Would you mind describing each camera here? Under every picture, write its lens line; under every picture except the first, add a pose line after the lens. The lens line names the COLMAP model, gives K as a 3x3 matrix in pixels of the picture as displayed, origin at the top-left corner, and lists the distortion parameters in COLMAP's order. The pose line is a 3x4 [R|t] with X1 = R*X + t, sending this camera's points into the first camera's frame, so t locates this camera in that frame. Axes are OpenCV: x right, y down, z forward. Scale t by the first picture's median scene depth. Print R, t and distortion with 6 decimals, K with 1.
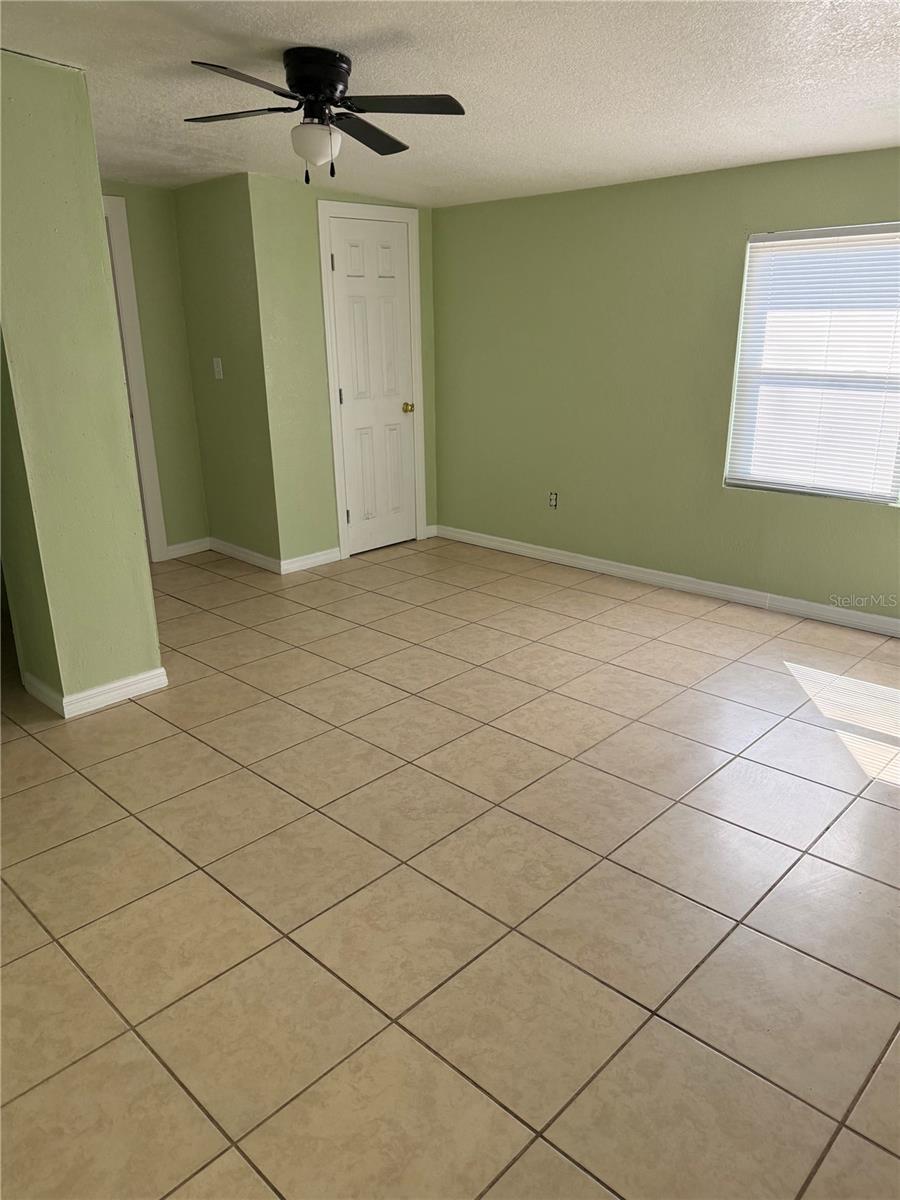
lens RADIAL K [[852.2, 0, 450.7], [0, 852.2, 593.8], [0, 0, 1]] dist [0.104645, -0.088666]
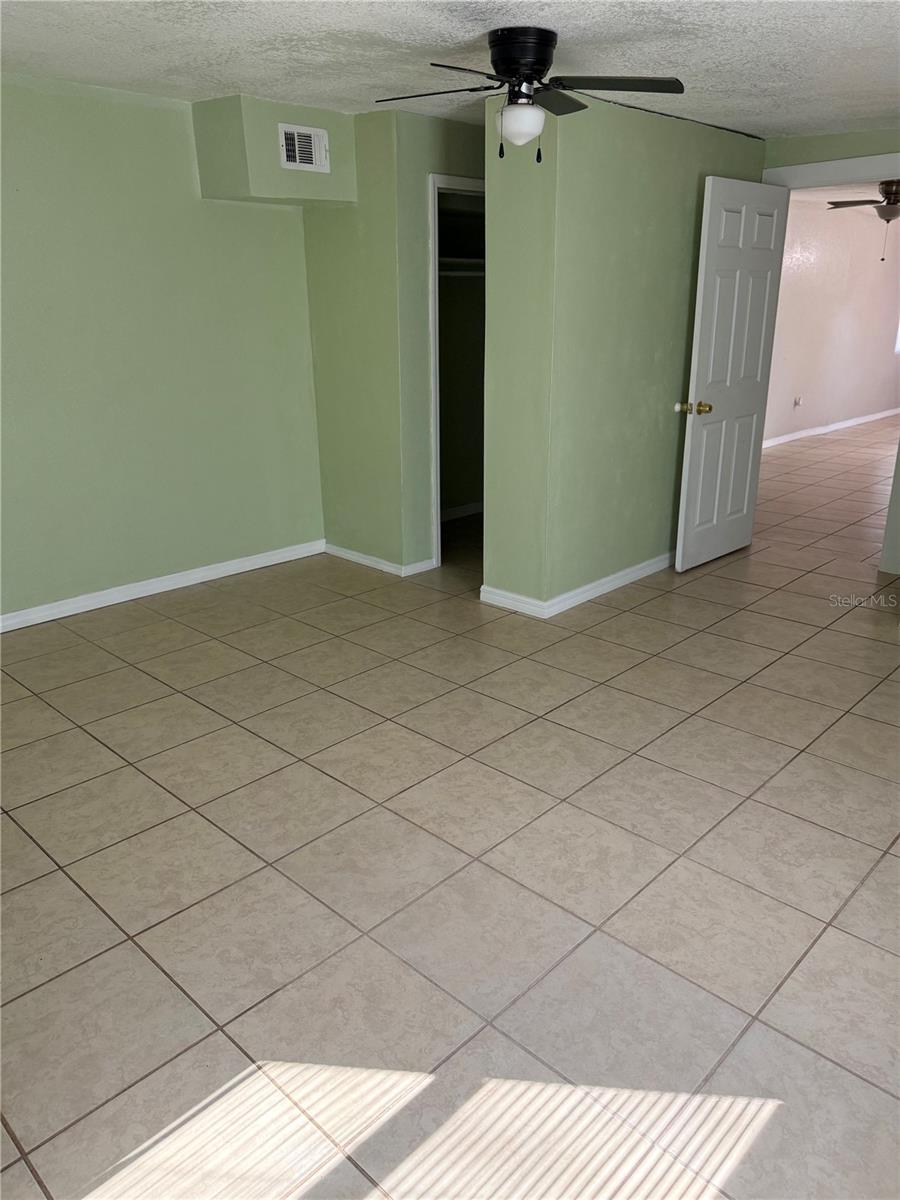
lens RADIAL K [[852.2, 0, 449.2], [0, 852.2, 603.9], [0, 0, 1]] dist [0.104645, -0.088666]
pose [[-0.011756, 0.338722, -0.940813, 0.783300], [-0.290493, 0.899142, 0.327349, -0.262925], [0.956805, 0.277148, 0.087827, 0.812077]]
